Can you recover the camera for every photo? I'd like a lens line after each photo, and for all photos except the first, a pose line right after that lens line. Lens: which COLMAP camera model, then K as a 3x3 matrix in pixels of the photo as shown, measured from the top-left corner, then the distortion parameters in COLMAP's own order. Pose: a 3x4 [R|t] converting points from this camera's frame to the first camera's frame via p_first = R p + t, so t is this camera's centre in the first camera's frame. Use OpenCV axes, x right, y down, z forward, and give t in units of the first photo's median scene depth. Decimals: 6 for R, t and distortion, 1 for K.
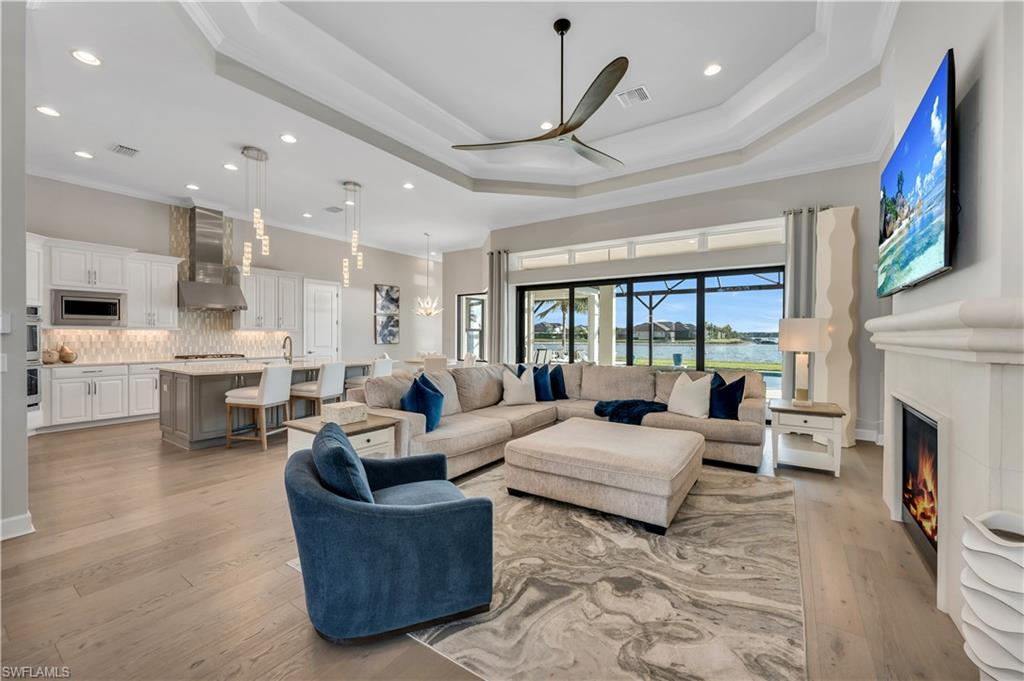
lens RADIAL K [[413.1, 0, 519.8], [0, 413.1, 341.2], [0, 0, 1]] dist [-0.008942, 0.001683]
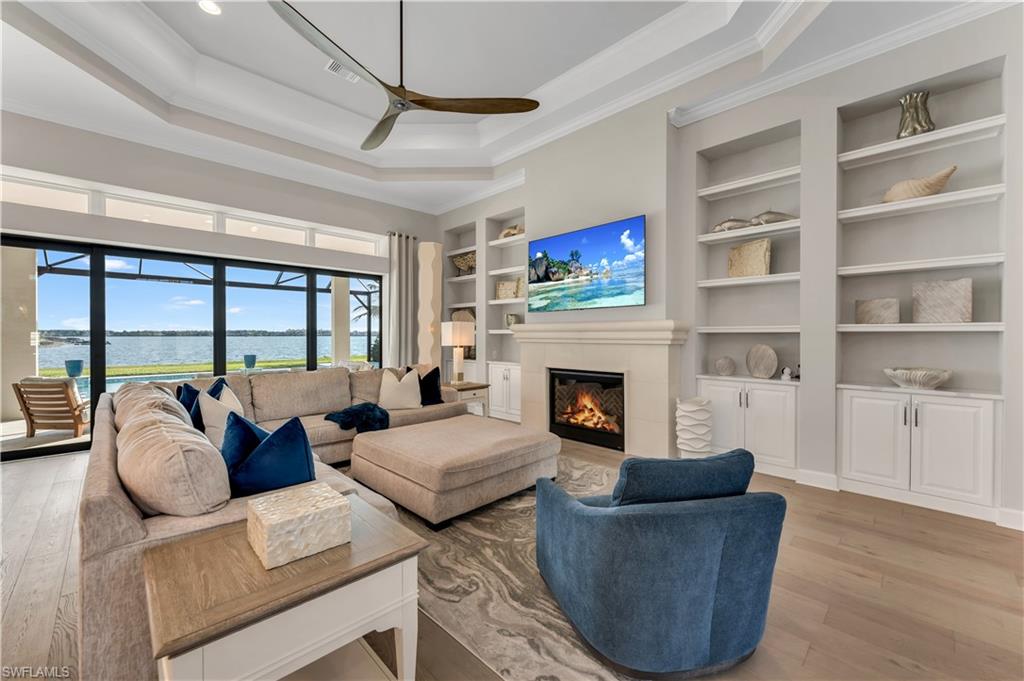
lens RADIAL K [[413.1, 0, 499.0], [0, 413.1, 341.9], [0, 0, 1]] dist [-0.008942, 0.001683]
pose [[0.193189, -0.018264, 0.980991, -0.516795], [0.013197, 0.999785, 0.016014, -0.006689], [-0.981073, 0.009853, 0.193389, 0.474408]]
